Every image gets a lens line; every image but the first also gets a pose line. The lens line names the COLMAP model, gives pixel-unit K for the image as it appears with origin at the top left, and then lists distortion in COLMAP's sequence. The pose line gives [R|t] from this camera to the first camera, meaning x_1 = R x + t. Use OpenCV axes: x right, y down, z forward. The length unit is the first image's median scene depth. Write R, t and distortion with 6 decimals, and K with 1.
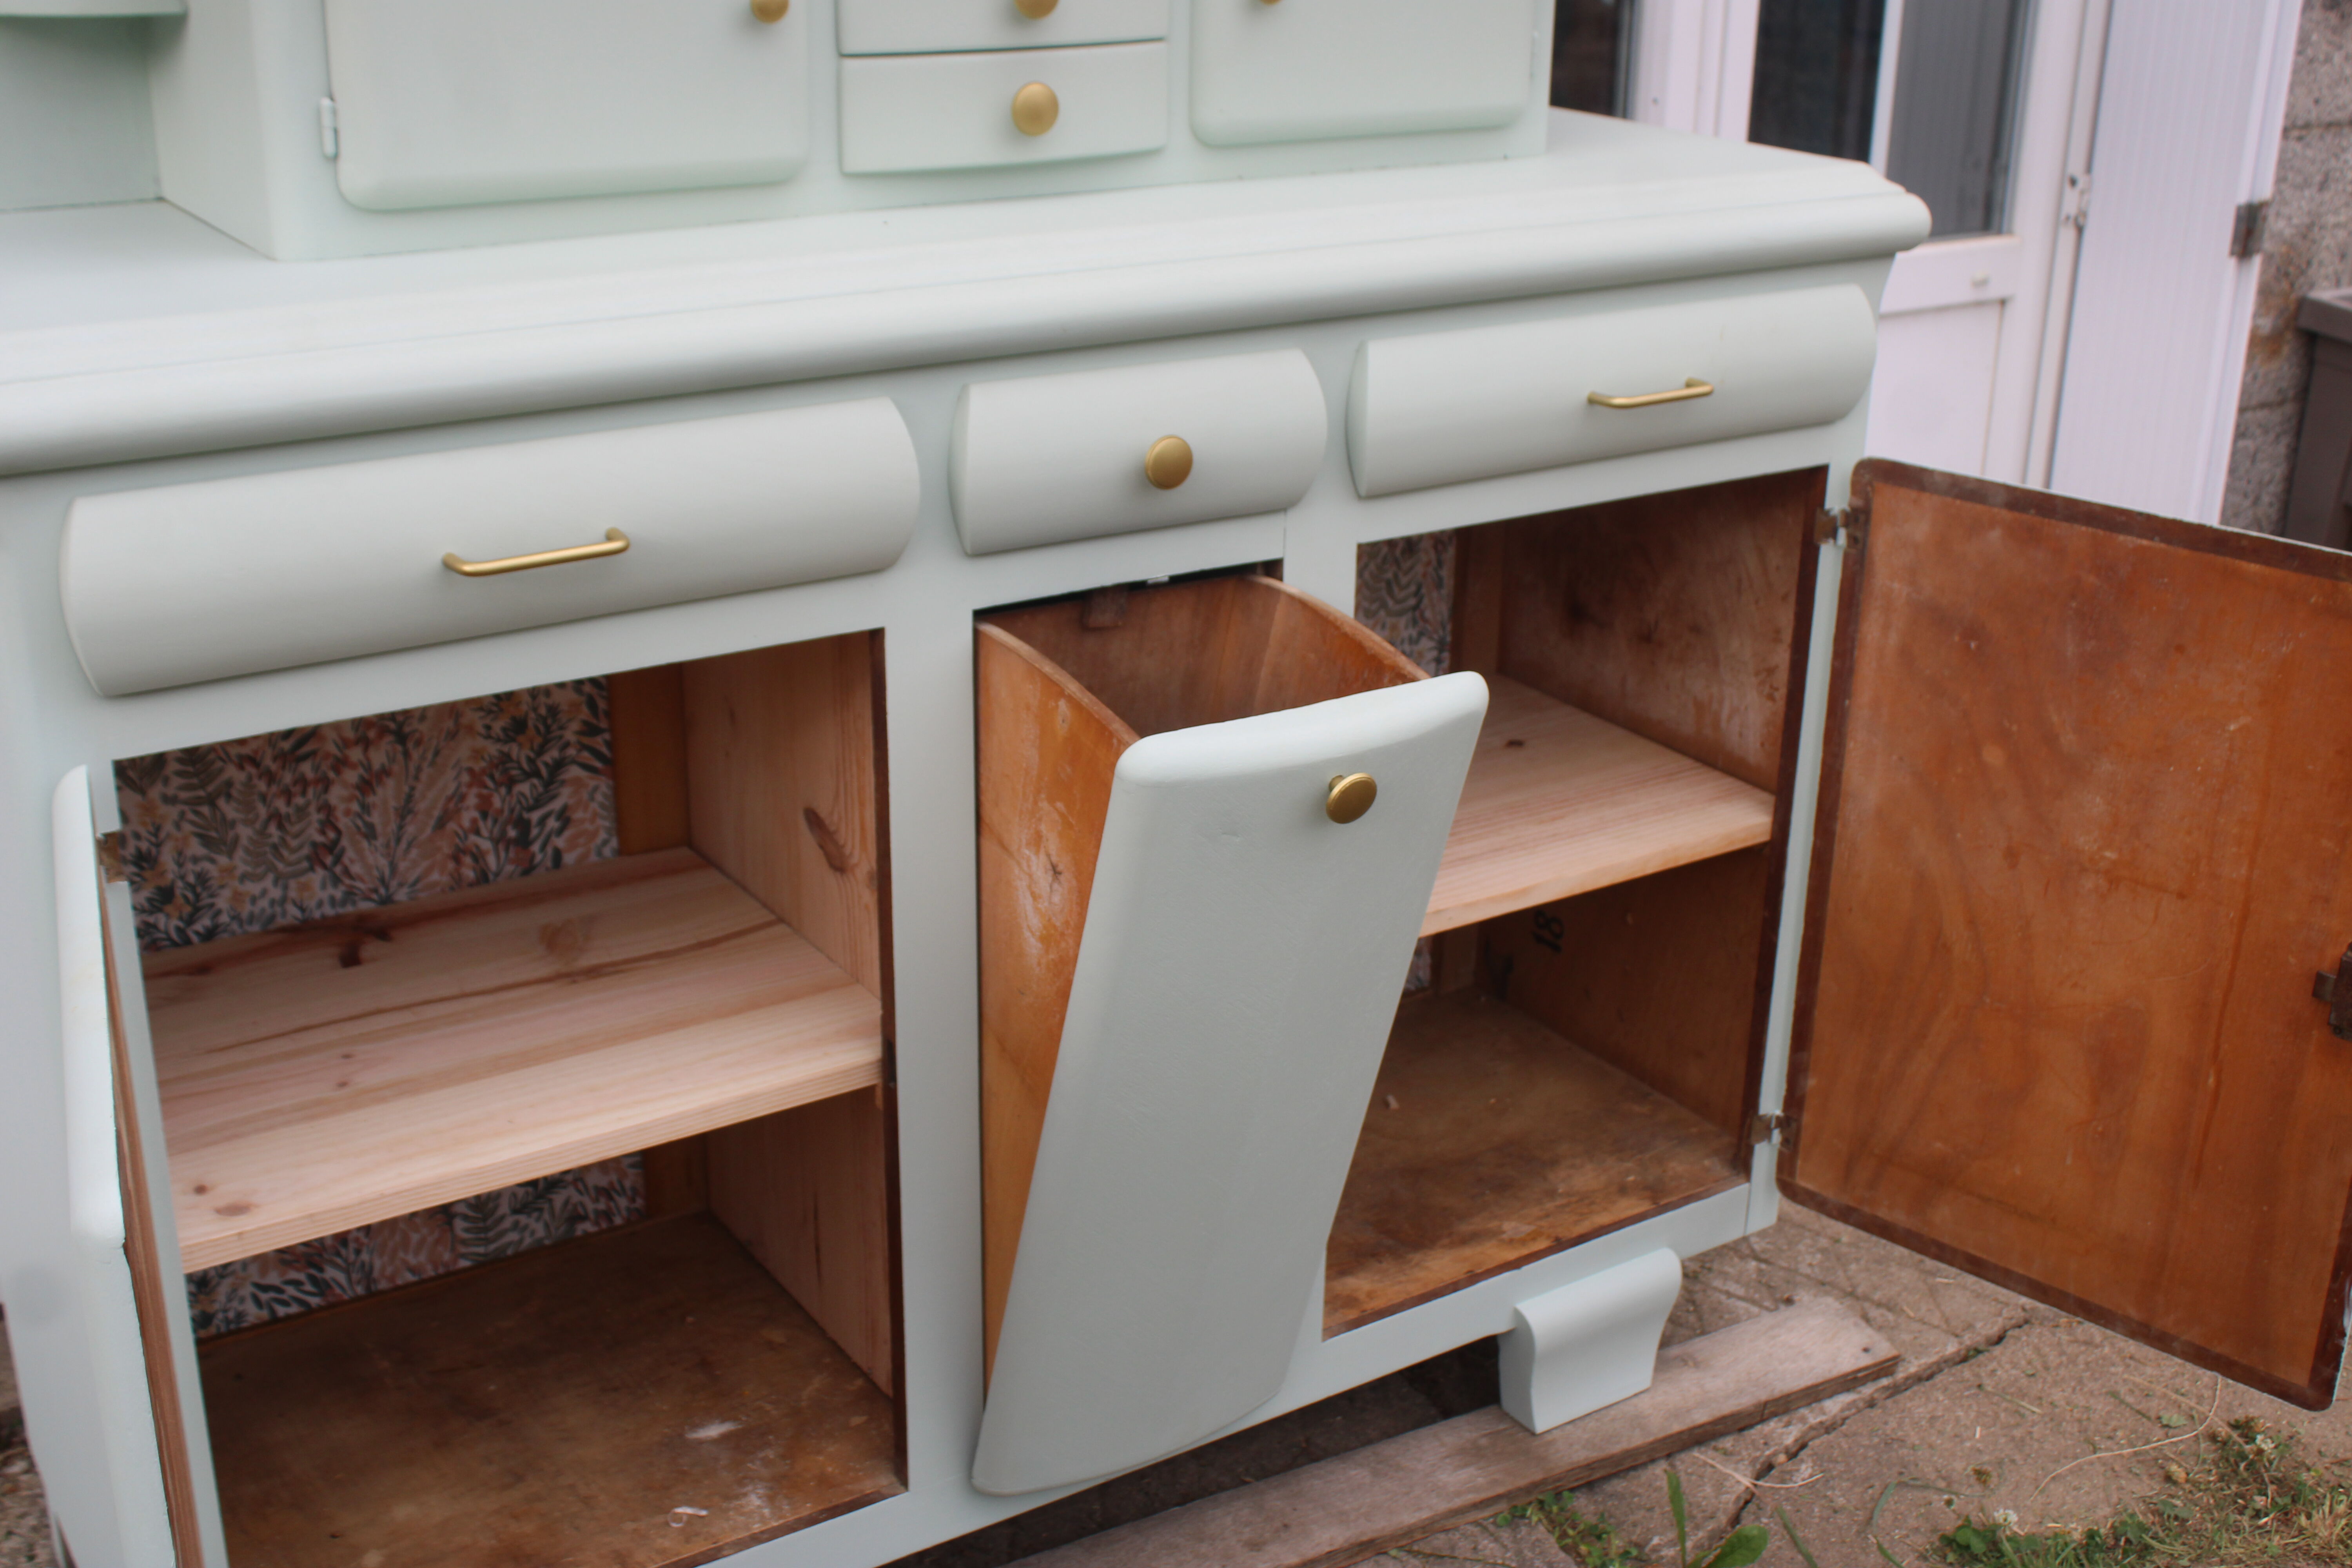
lens RADIAL K [[2630.5, 0, 1157.4], [0, 2630.5, 780.5], [0, 0, 1]] dist [-0.113407, 0.145698]
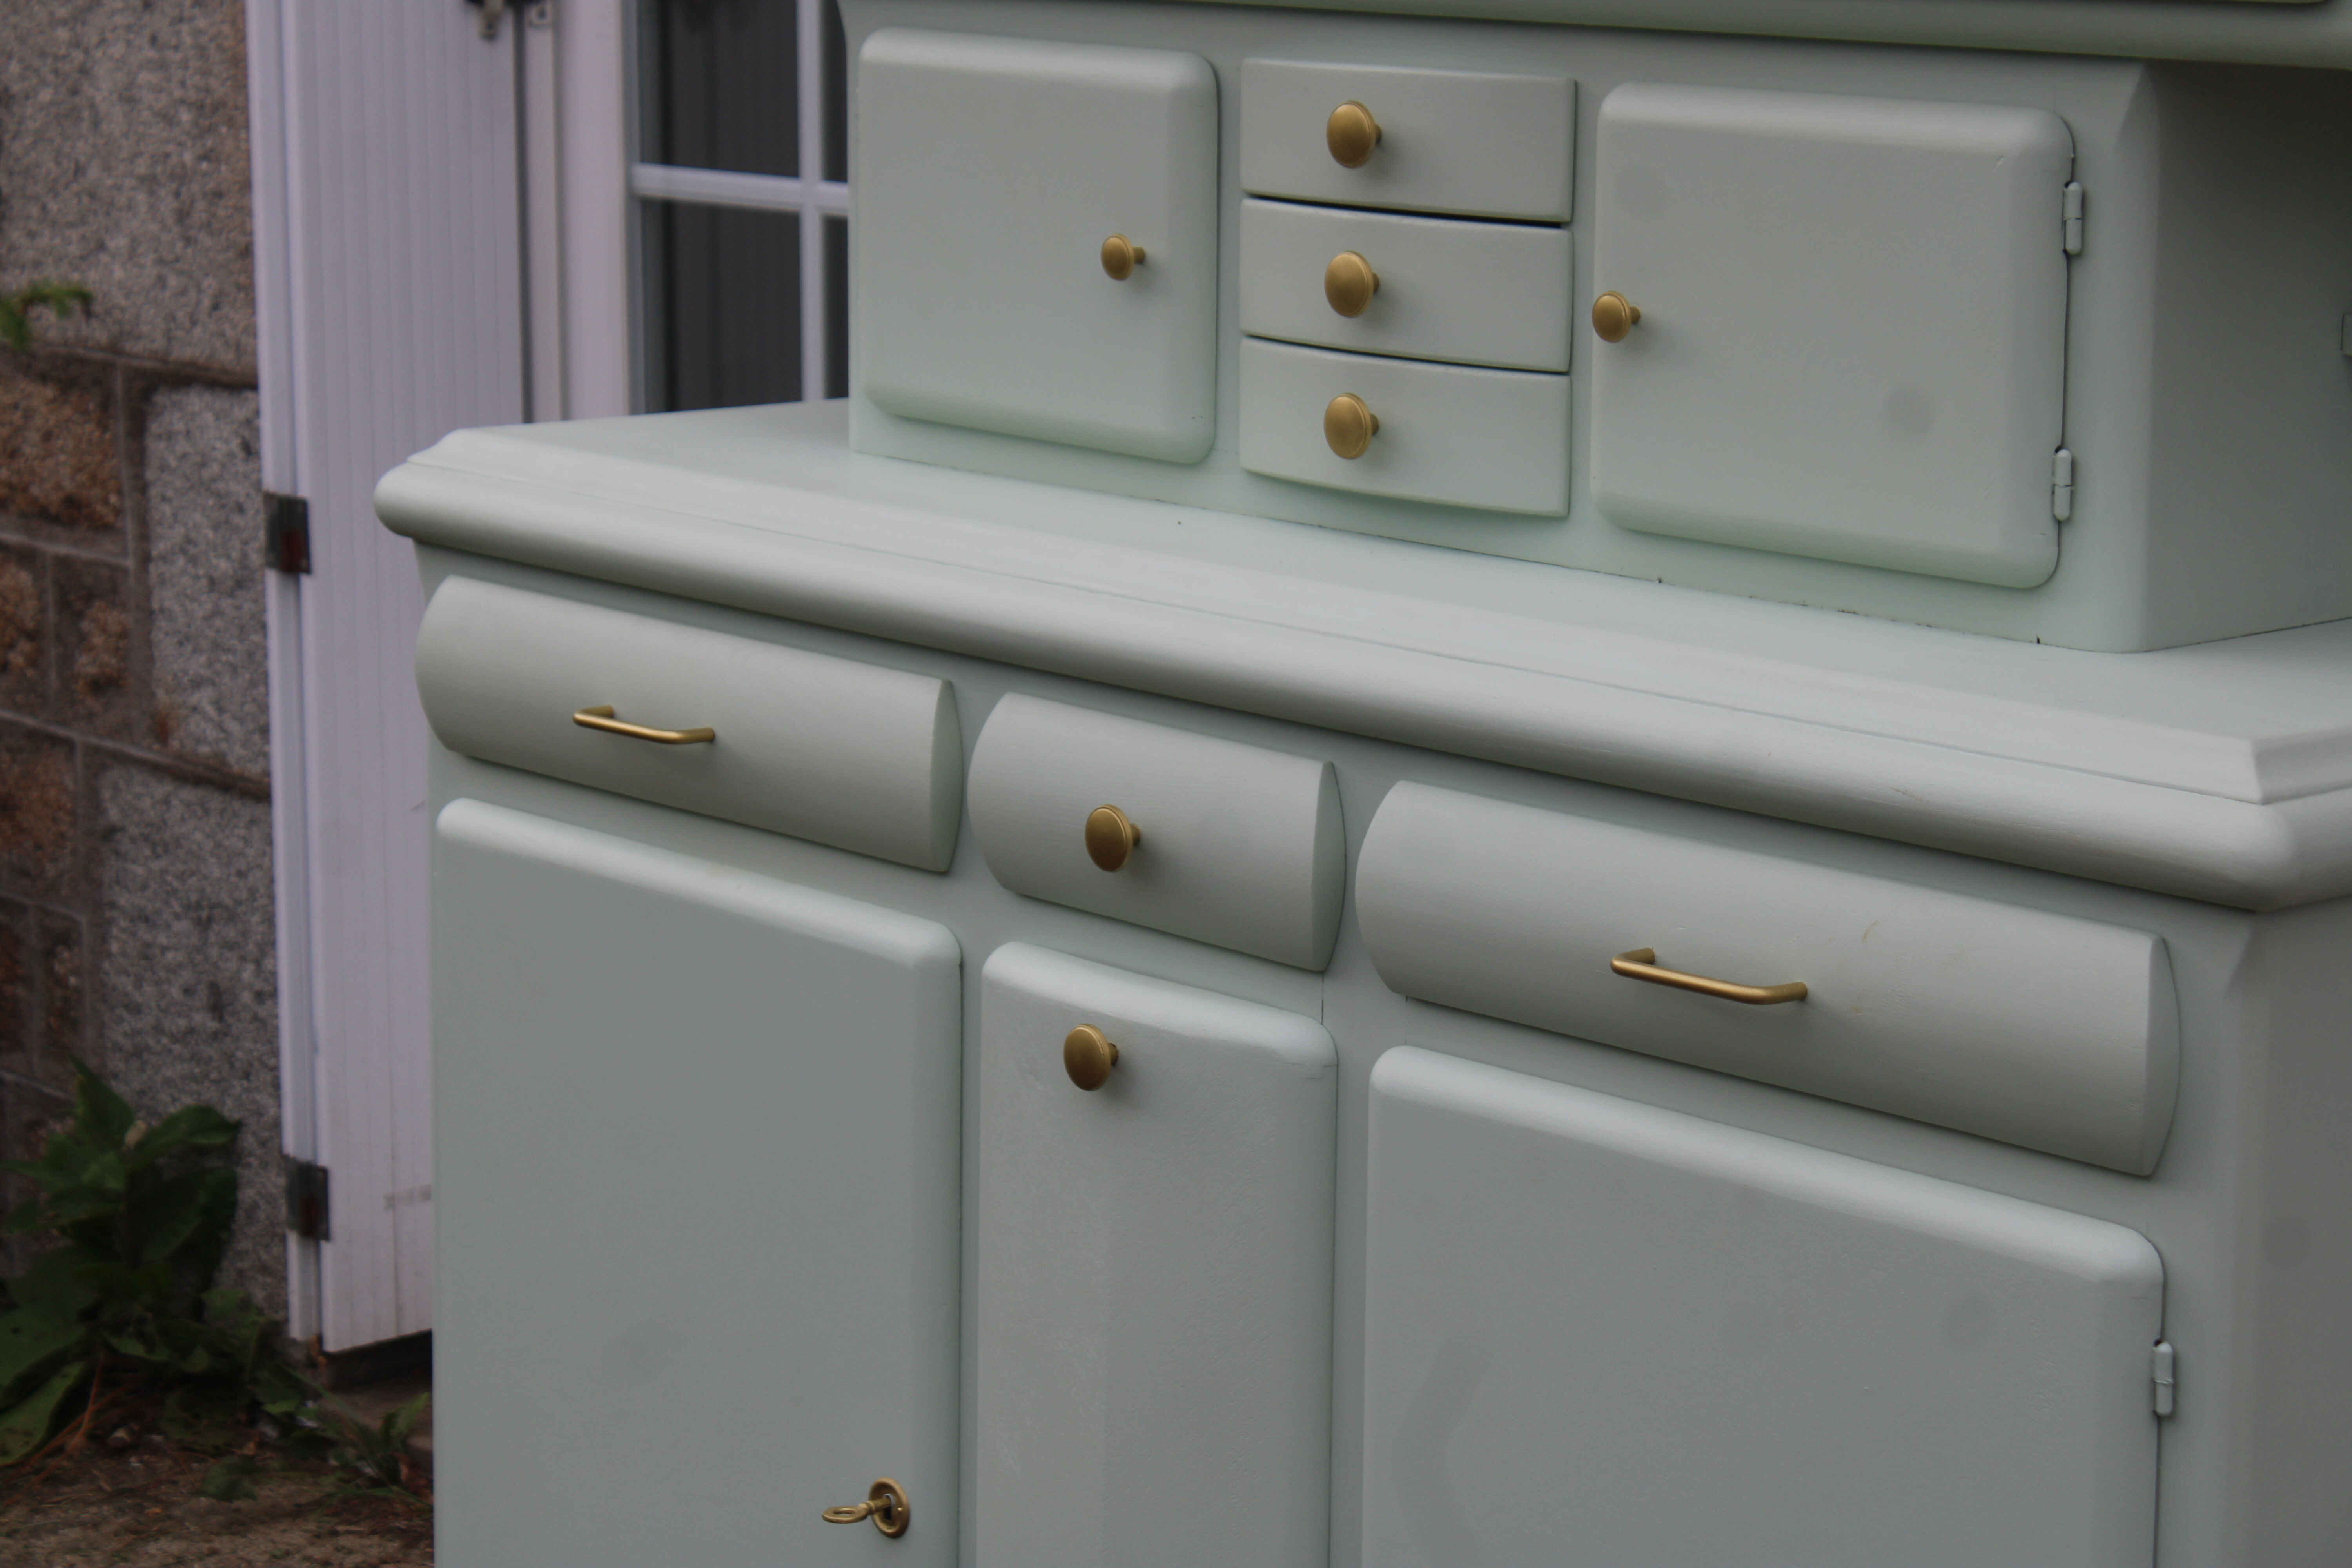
lens RADIAL K [[5495.9, 0, 1238.0], [0, 5495.9, 777.3], [0, 0, 1]] dist [0.056415, 0.159942]
pose [[0.164093, 0.170327, -0.971629, 1.312469], [-0.368100, 0.924406, 0.099882, -0.254863], [0.915192, 0.341266, 0.214386, 0.520089]]
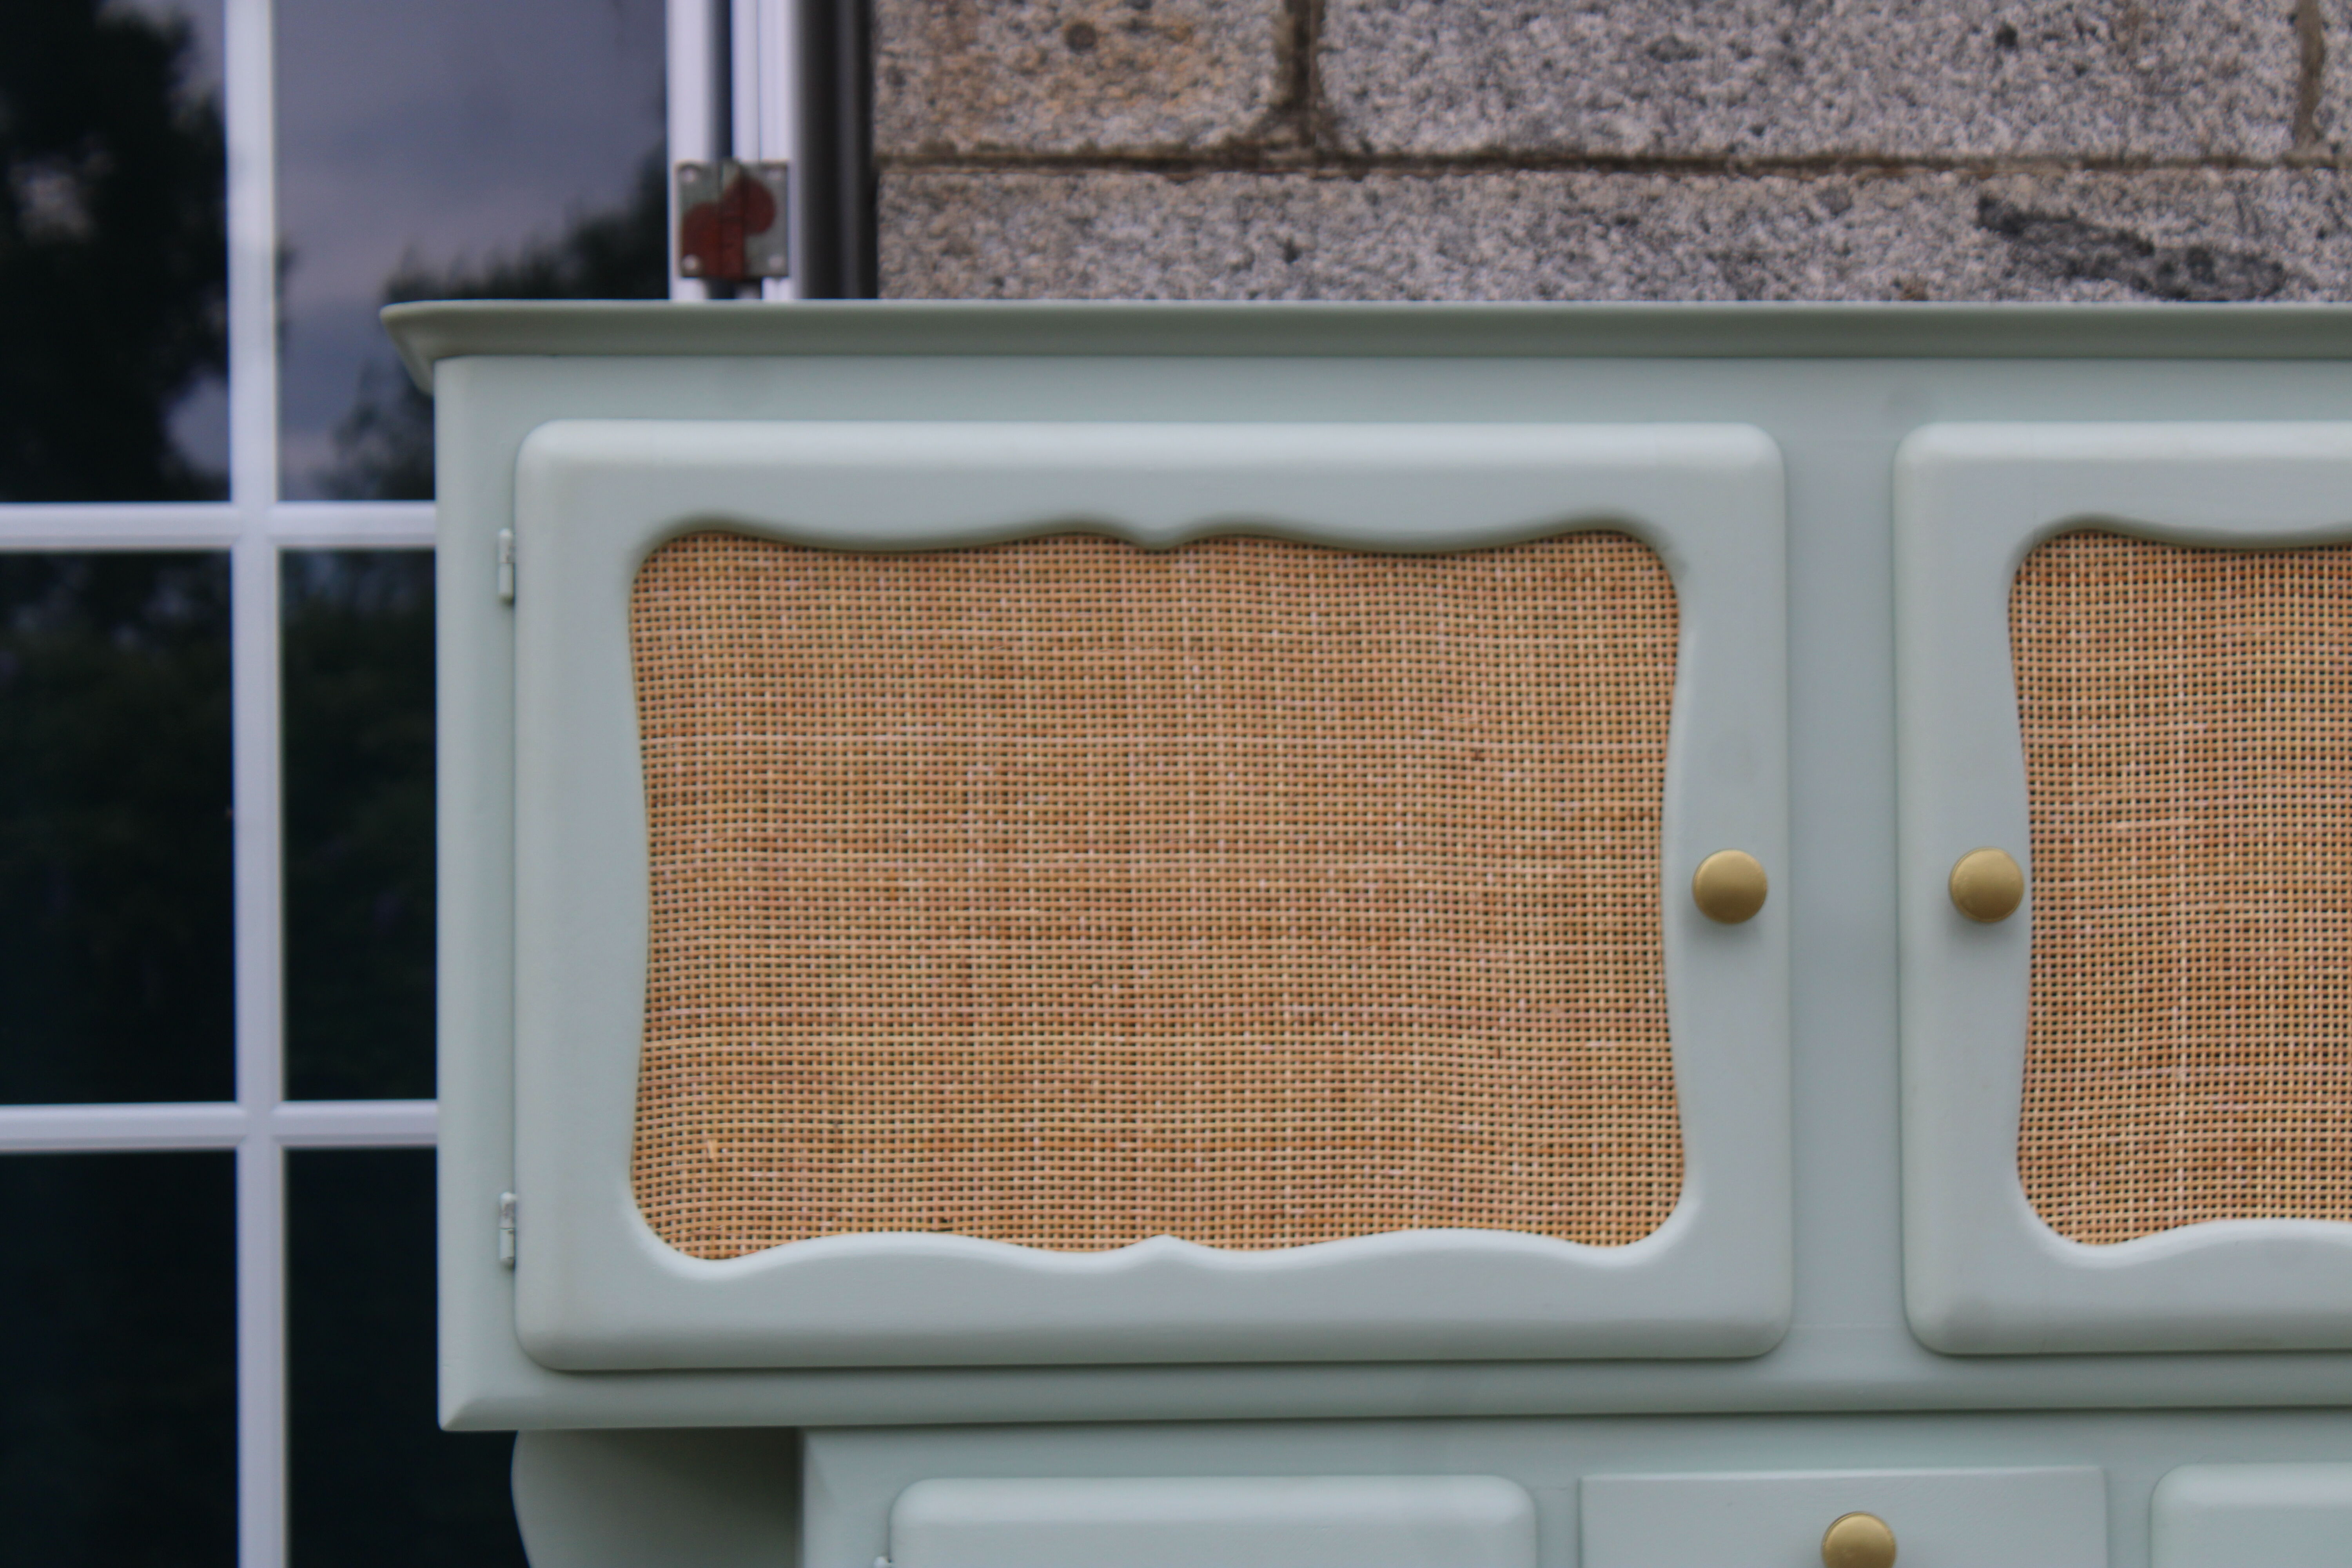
lens RADIAL K [[5591.9, 0, 1161.3], [0, 5591.9, 764.8], [0, 0, 1]] dist [0.063073, 0.345566]
pose [[0.878666, -0.043441, -0.475456, 0.423402], [-0.153812, 0.917001, -0.368036, 0.043668], [0.451982, 0.396511, 0.799056, -0.342342]]
